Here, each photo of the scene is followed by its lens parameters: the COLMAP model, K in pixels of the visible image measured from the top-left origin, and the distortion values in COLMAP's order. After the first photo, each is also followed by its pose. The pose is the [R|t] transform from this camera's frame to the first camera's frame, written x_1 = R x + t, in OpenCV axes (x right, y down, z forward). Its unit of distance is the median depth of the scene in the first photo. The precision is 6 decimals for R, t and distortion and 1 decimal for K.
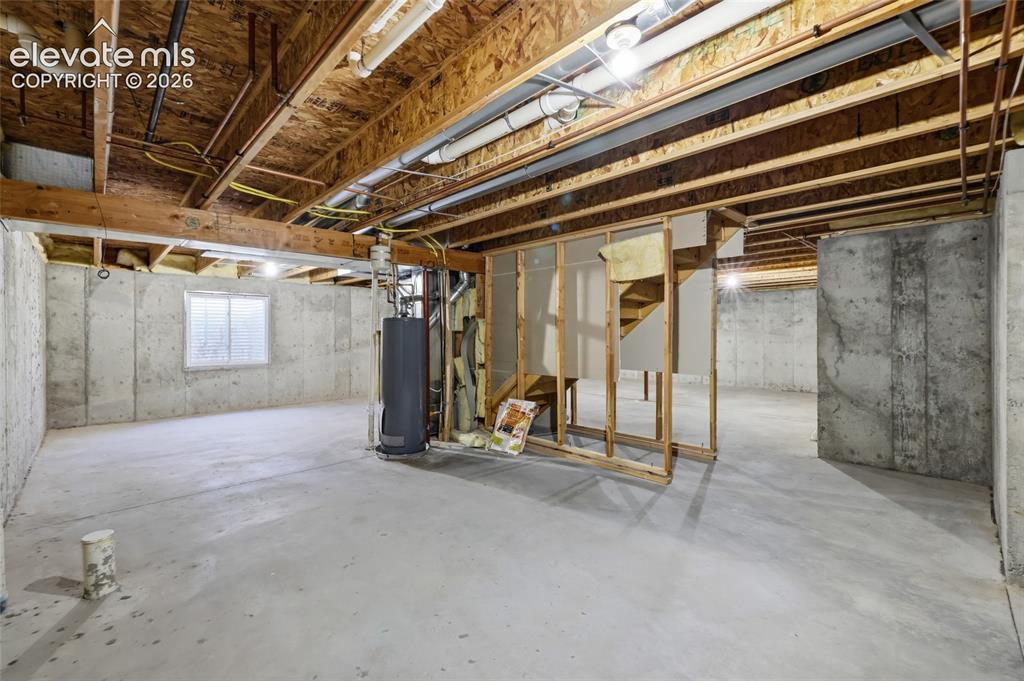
lens RADIAL K [[433.2, 0, 507.7], [0, 433.2, 335.1], [0, 0, 1]] dist [0.004173, 0.000276]
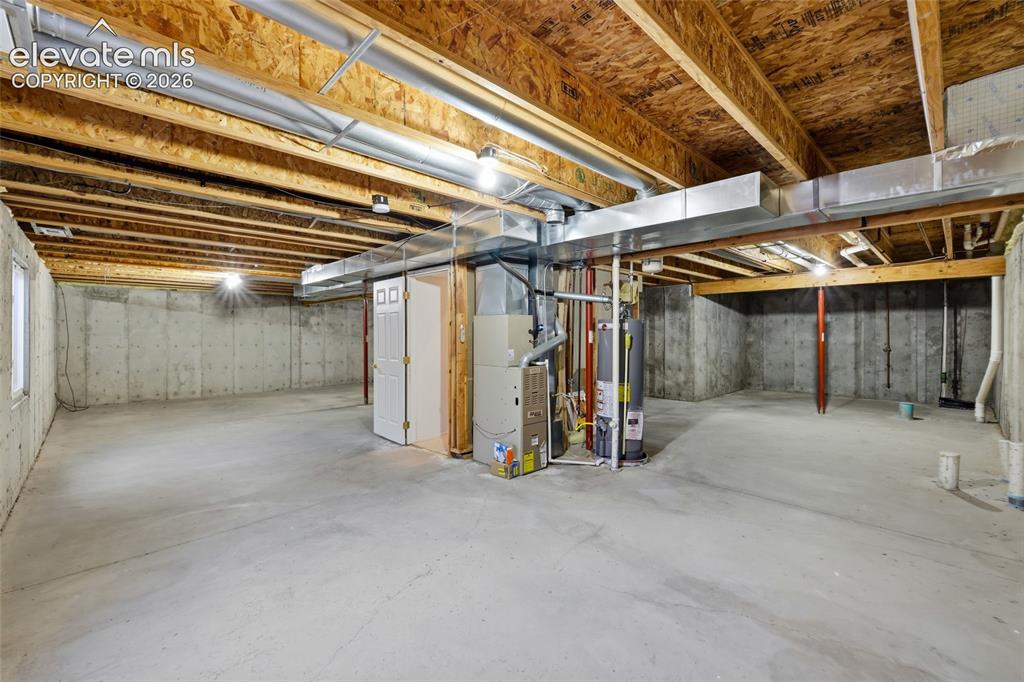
lens RADIAL K [[433.2, 0, 508.5], [0, 433.2, 336.4], [0, 0, 1]] dist [0.004173, 0.000276]
pose [[0.003251, -0.004749, 0.999983, -0.553217], [0.005082, 0.999976, 0.004732, -0.005591], [-0.999982, 0.005067, 0.003275, 0.561926]]
